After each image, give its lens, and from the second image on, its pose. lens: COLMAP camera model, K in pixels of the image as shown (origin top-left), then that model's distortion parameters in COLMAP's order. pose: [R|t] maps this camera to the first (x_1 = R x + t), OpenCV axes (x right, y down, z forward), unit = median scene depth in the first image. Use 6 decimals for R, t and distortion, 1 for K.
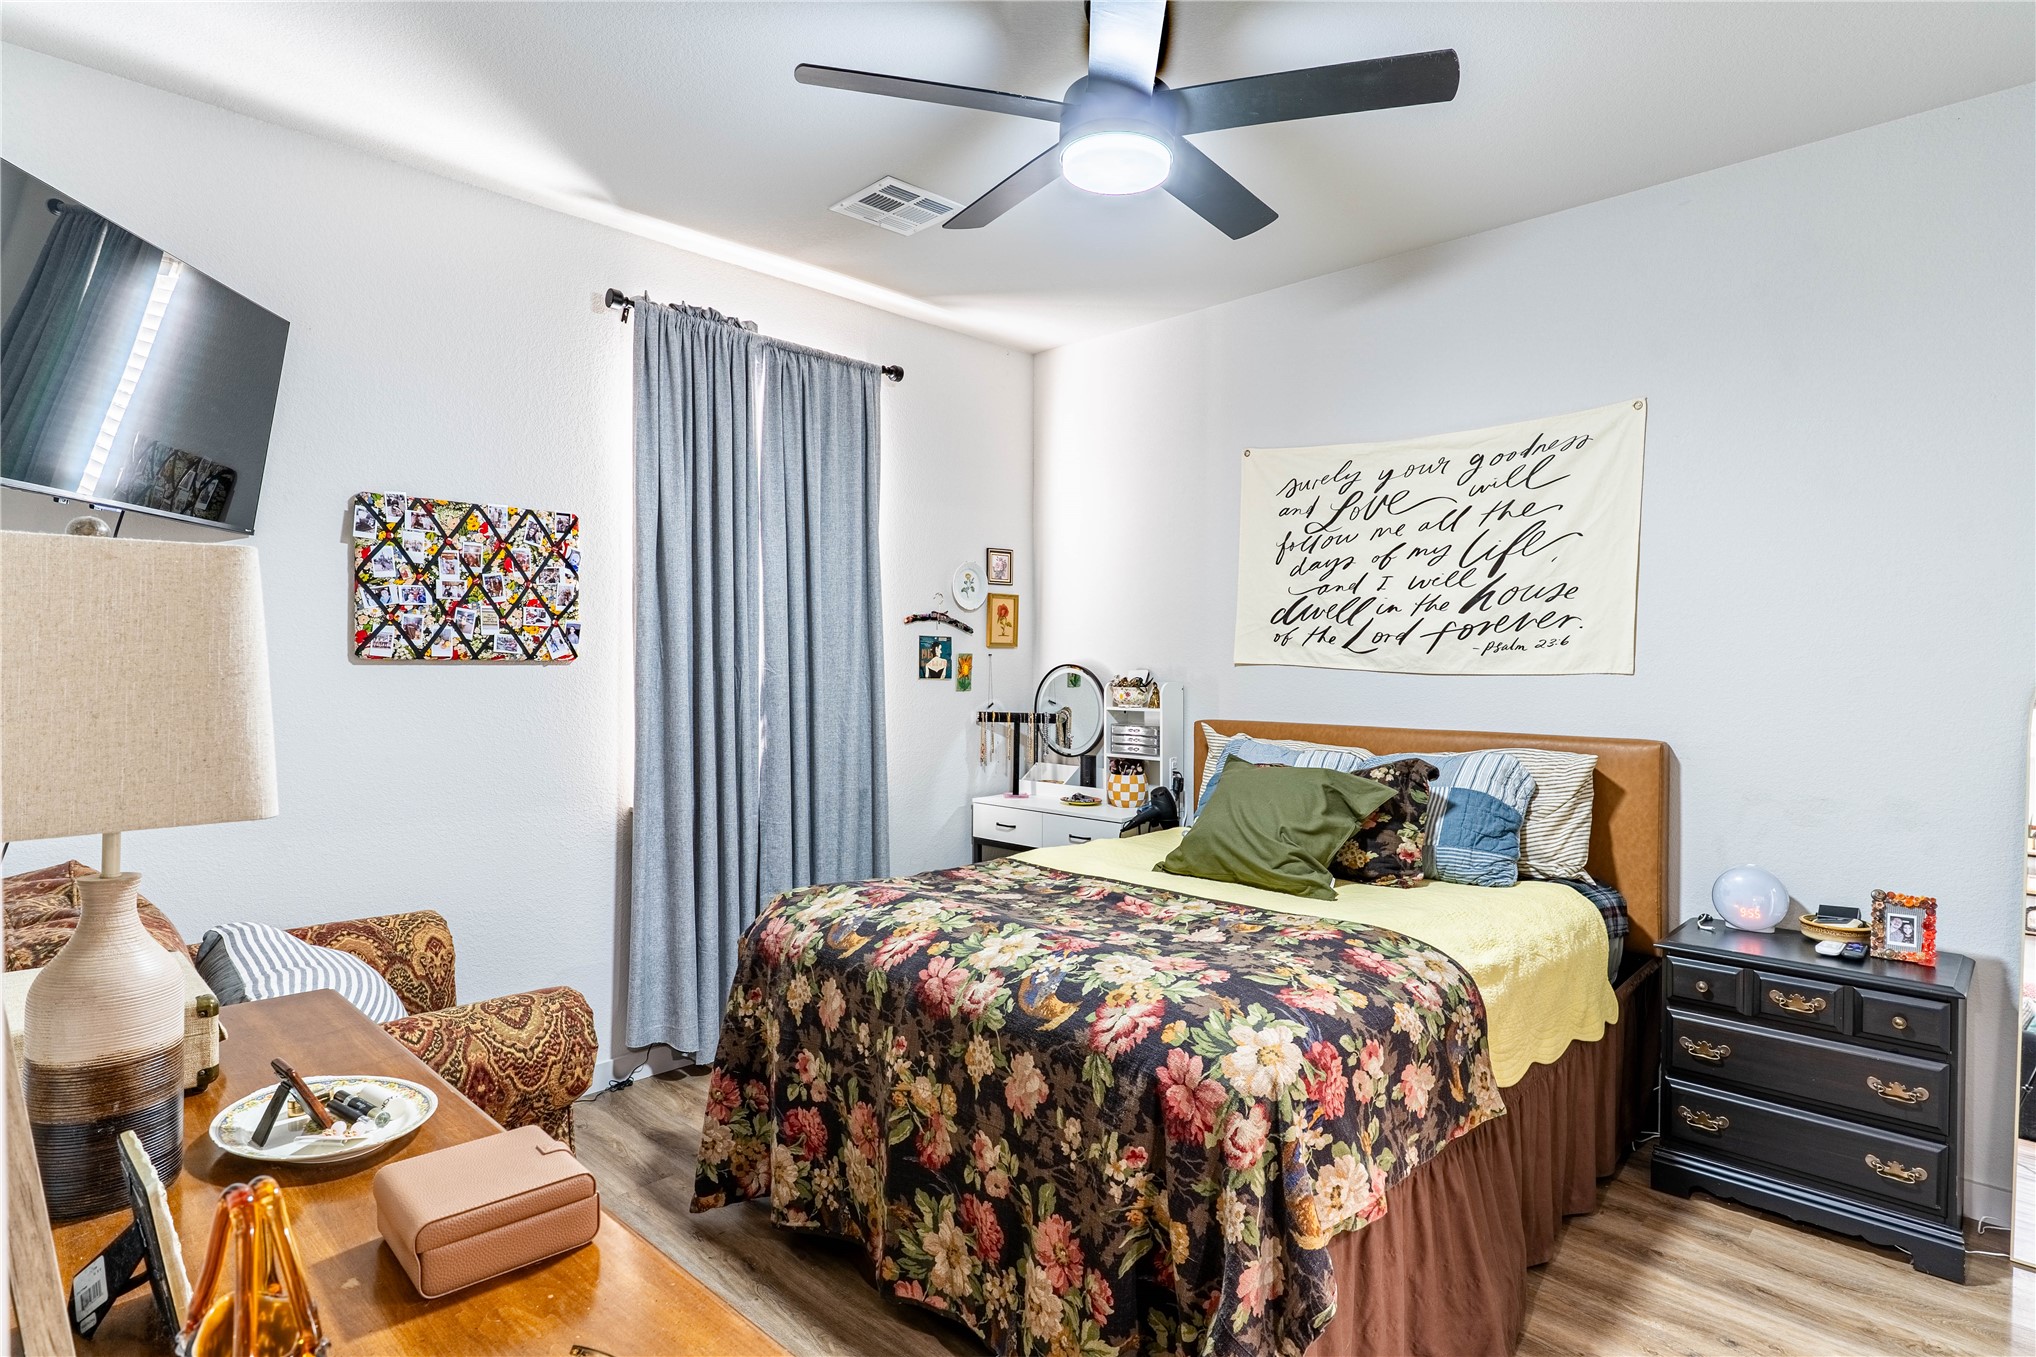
lens RADIAL K [[1077.6, 0, 1015.7], [0, 1077.6, 673.8], [0, 0, 1]] dist [0.001876, 0.001736]
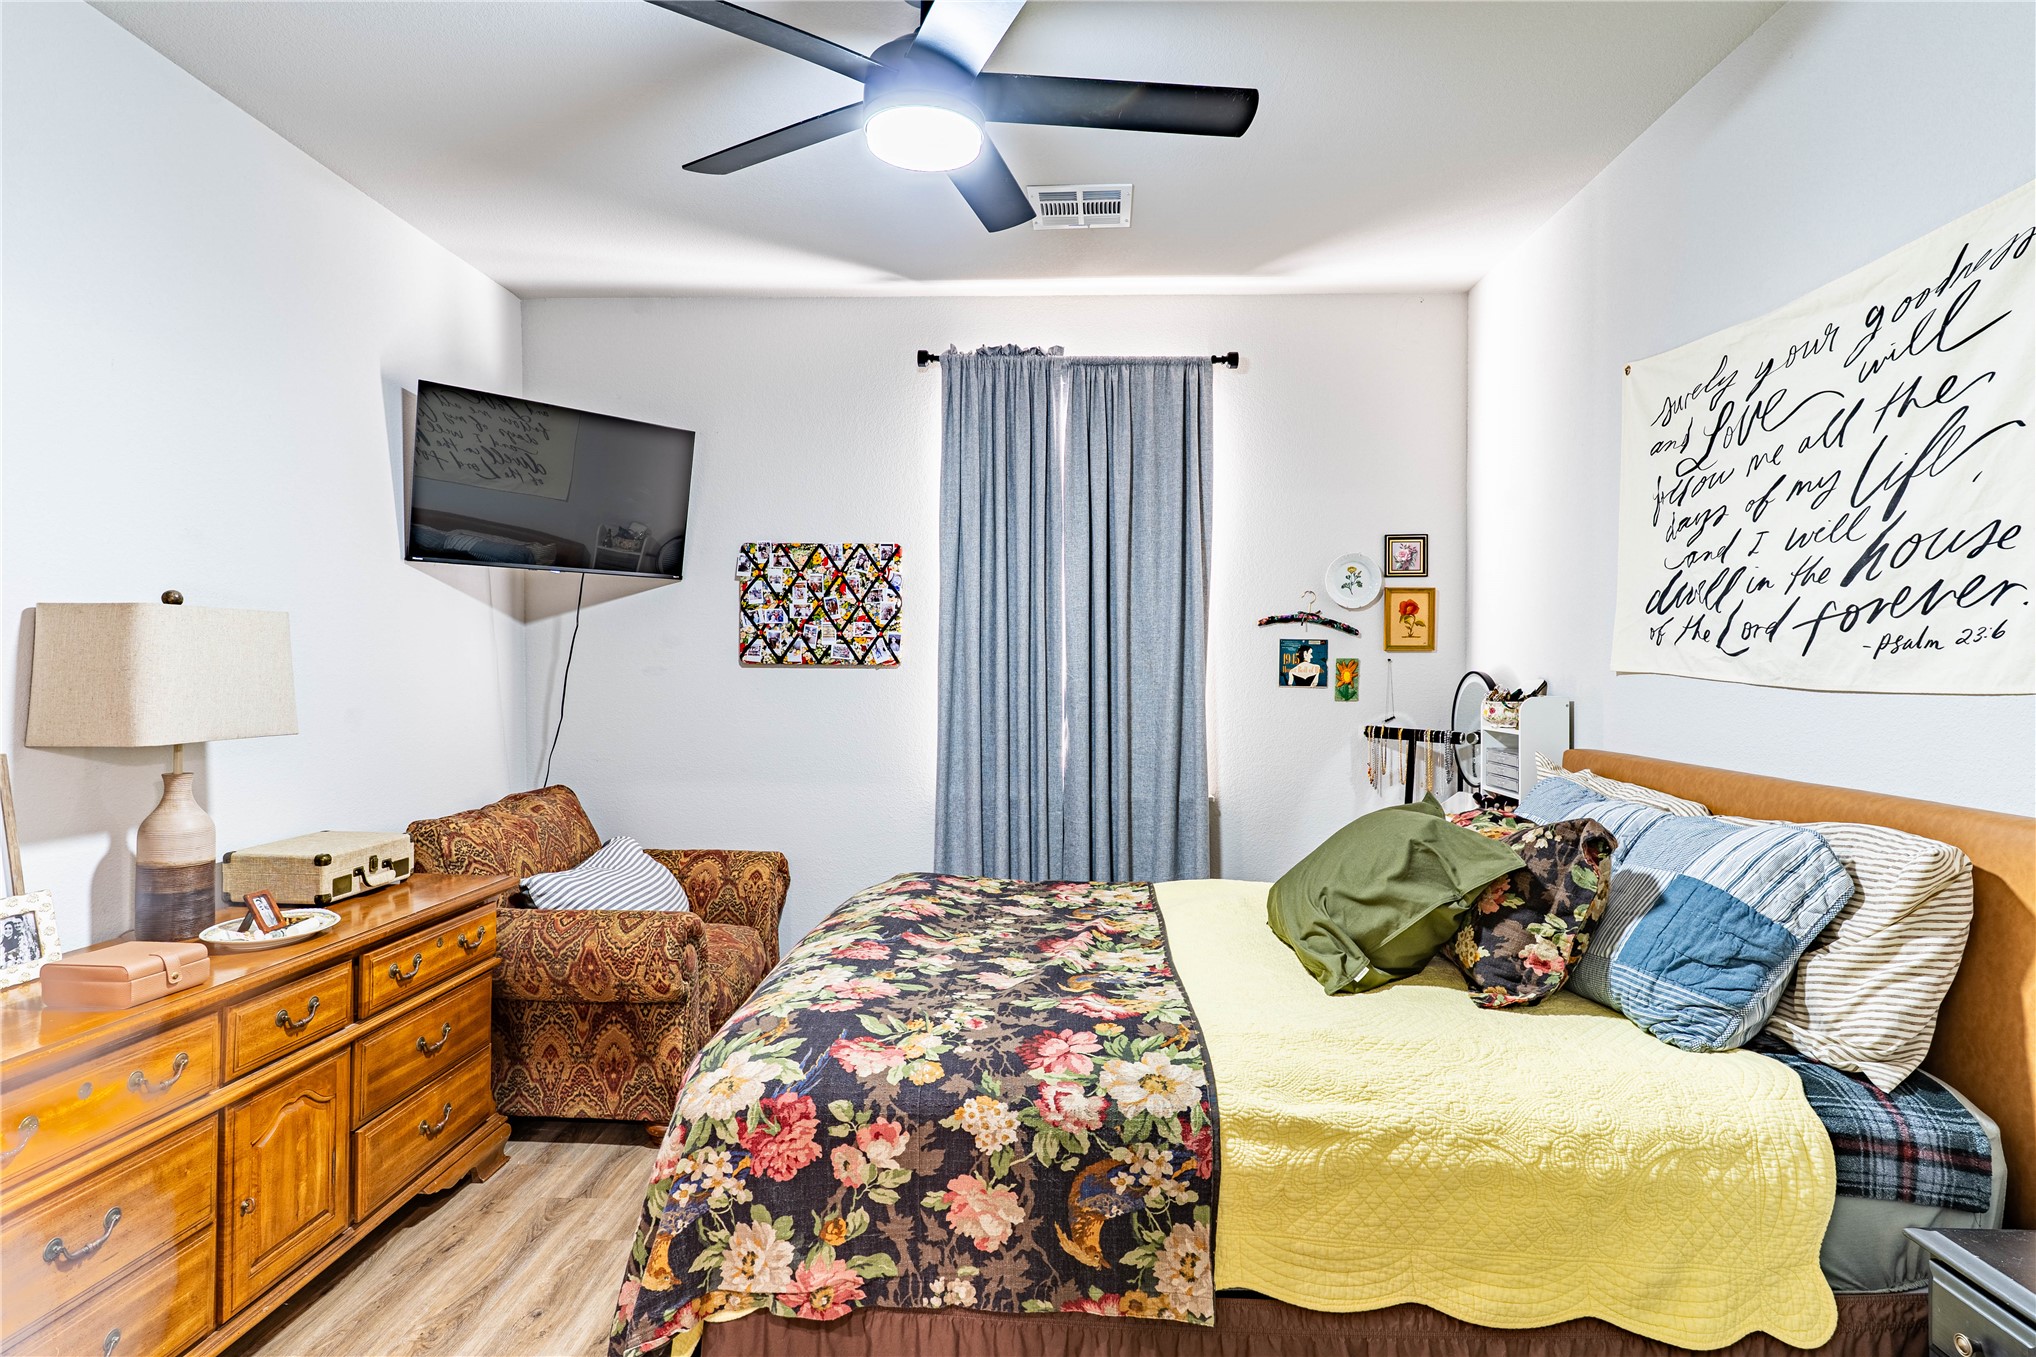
lens RADIAL K [[1077.6, 0, 1015.7], [0, 1077.6, 673.8], [0, 0, 1]] dist [0.001876, 0.001736]
pose [[0.667982, 0.007512, -0.744139, 0.588443], [-0.011969, 0.999928, -0.000649, -0.003375], [0.744081, 0.009340, 0.668024, 0.298519]]
